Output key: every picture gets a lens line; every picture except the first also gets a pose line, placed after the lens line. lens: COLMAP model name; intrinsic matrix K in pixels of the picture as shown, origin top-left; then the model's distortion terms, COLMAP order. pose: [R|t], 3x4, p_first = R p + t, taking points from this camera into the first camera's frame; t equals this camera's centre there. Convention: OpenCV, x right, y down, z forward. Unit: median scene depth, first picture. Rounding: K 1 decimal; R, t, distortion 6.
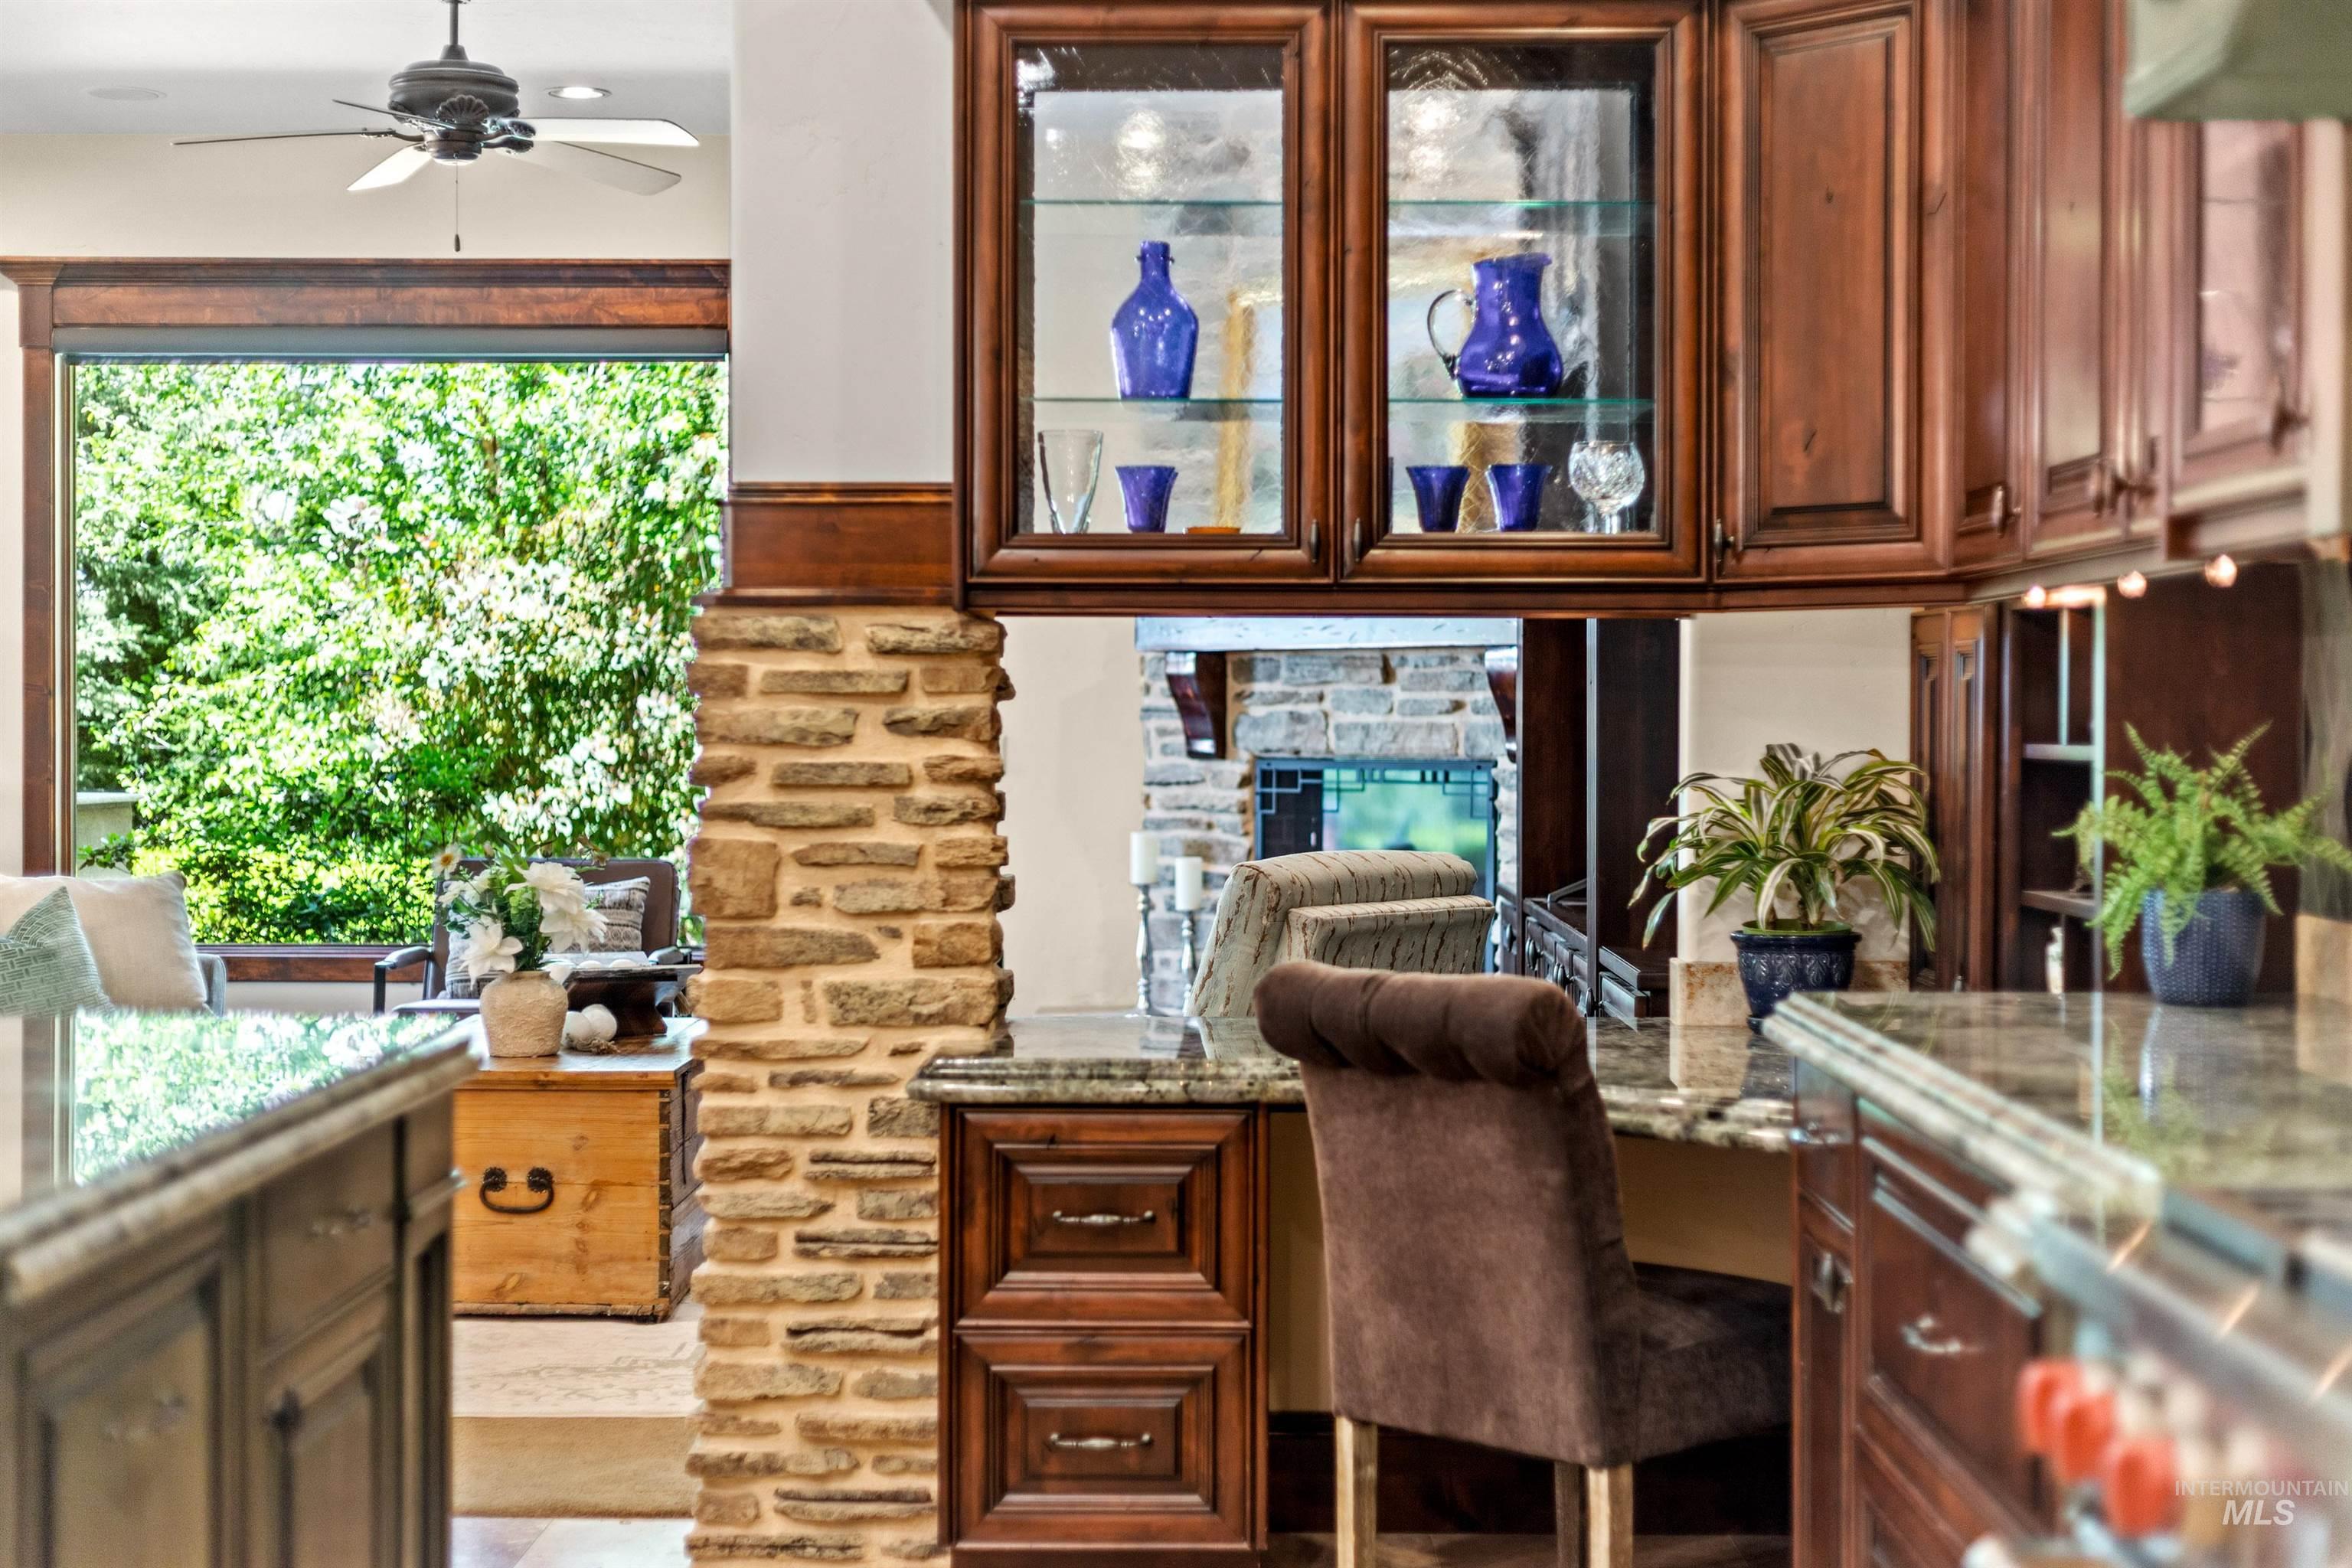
lens RADIAL K [[3372.2, 0, 1181.4], [0, 3372.2, 777.0], [0, 0, 1]] dist [0.008260, 0.000000]
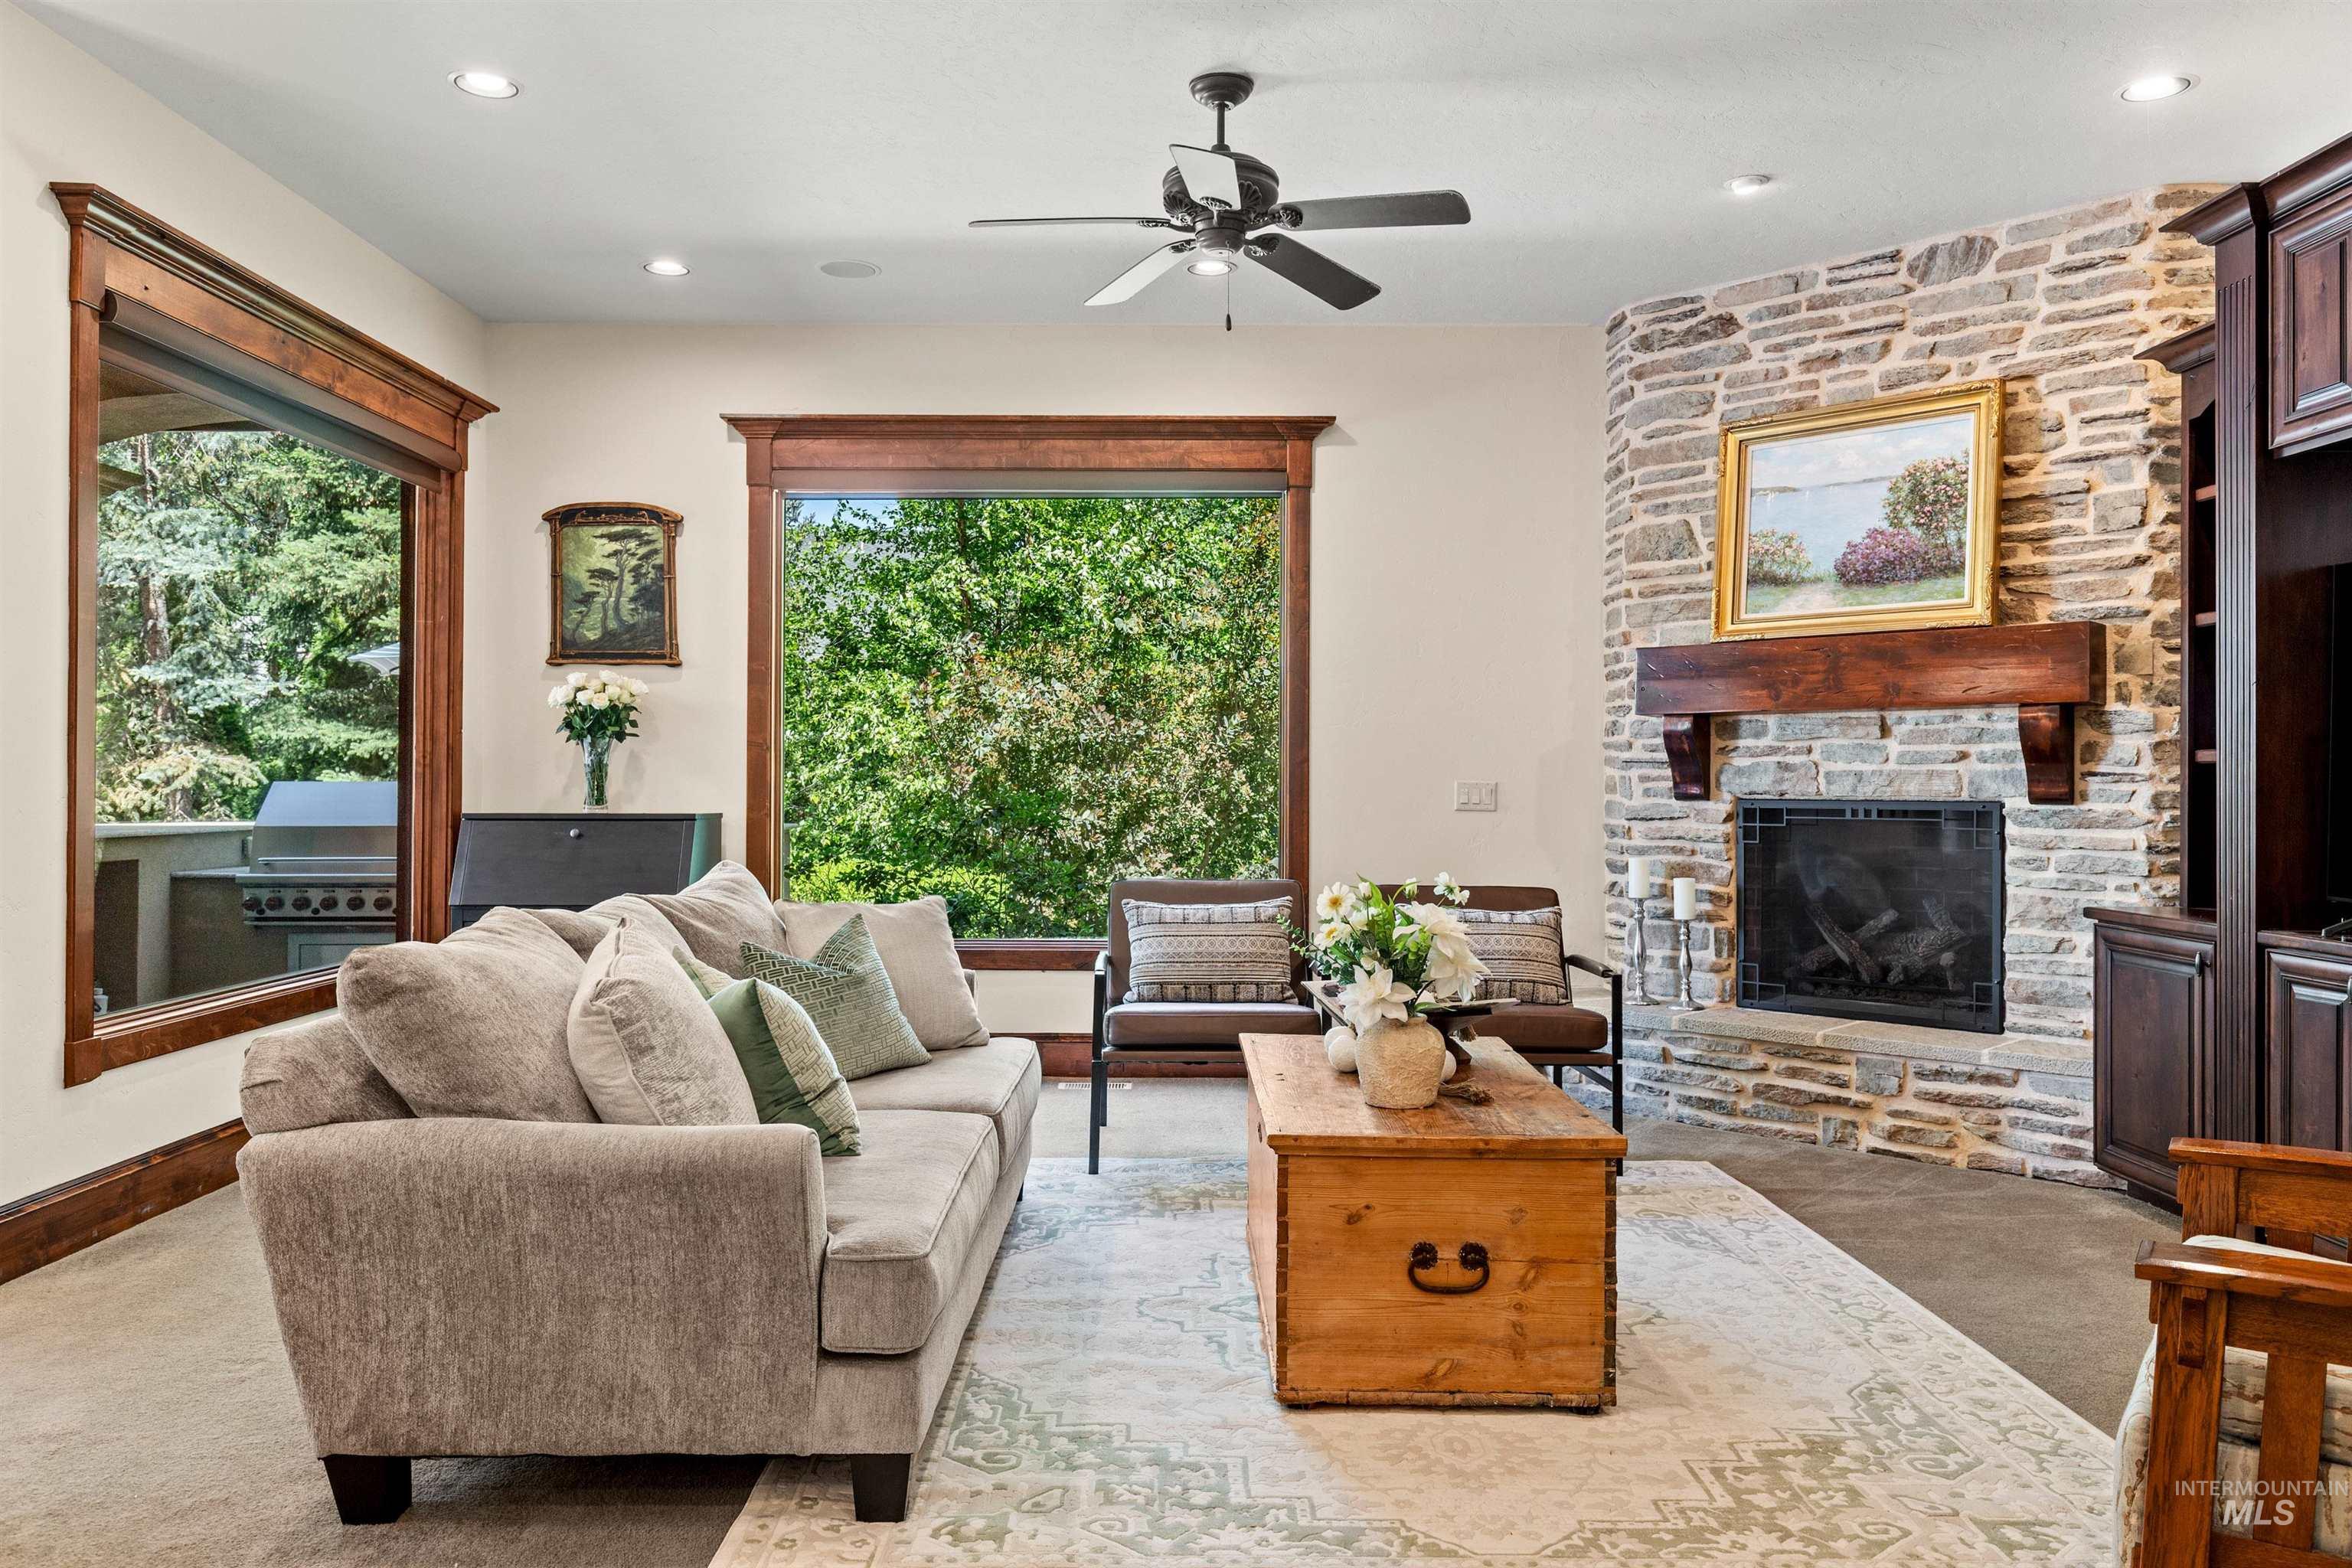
lens RADIAL K [[1593.4, 0, 1163.8], [0, 1593.4, 783.1], [0, 0, 1]] dist [-0.008313, -0.001279]
pose [[0.999966, 0.002000, 0.007965, -0.202950], [-0.001859, 0.999842, -0.017652, -0.000697], [-0.007999, 0.017636, 0.999812, 0.414840]]
